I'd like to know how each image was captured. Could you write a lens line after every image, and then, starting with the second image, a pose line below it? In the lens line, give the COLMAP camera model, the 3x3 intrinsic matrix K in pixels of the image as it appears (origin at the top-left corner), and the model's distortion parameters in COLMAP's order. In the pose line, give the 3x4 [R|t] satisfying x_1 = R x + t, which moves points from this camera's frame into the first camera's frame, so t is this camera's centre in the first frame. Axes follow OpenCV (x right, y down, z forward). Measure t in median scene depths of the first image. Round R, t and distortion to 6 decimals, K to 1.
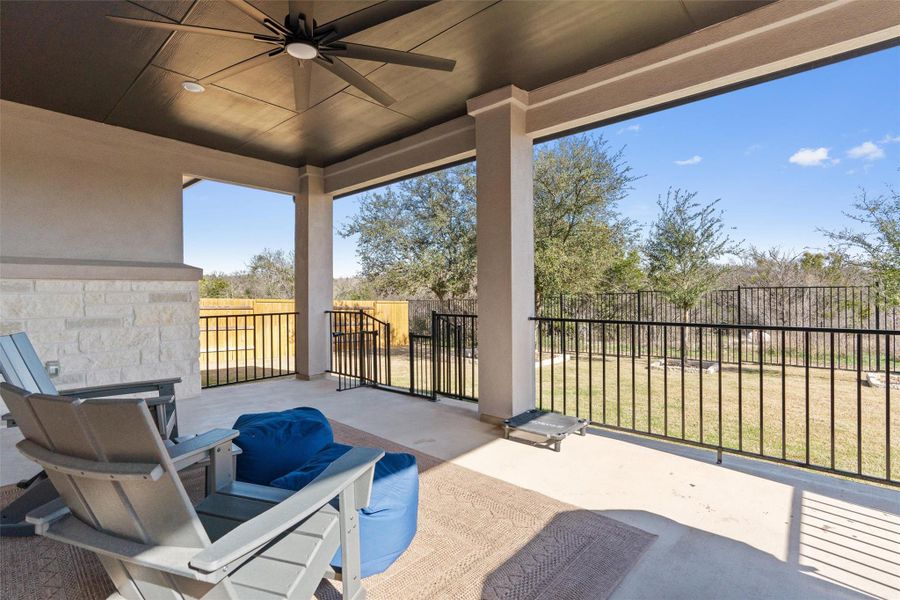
lens RADIAL K [[422.3, 0, 454.3], [0, 422.3, 301.0], [0, 0, 1]] dist [-0.008818, 0.000275]
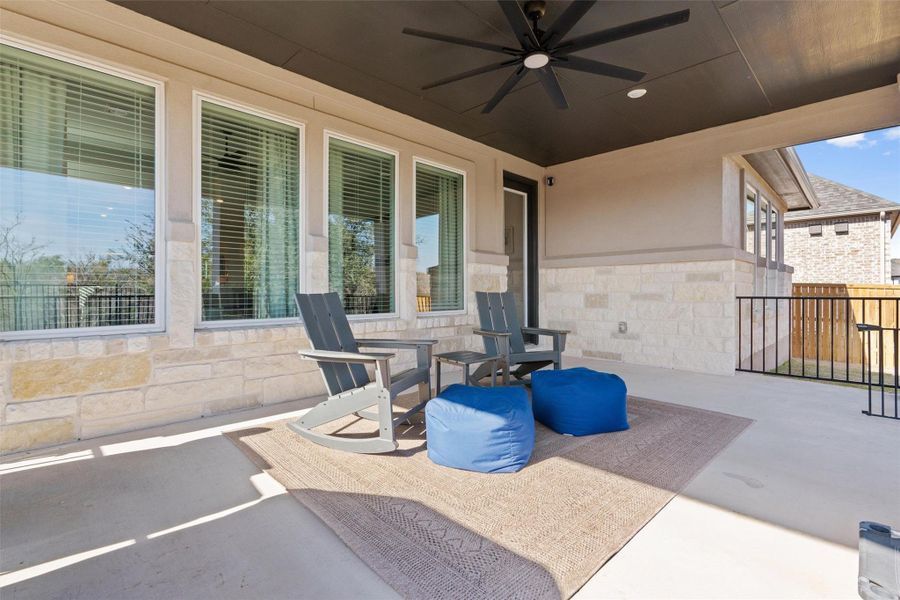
lens RADIAL K [[422.3, 0, 454.8], [0, 422.3, 294.6], [0, 0, 1]] dist [-0.008818, 0.000275]
pose [[-0.063455, 0.014093, -0.997885, 0.480751], [-0.018290, 0.999716, 0.015282, 0.034642], [0.997817, 0.019221, -0.063179, 0.469868]]
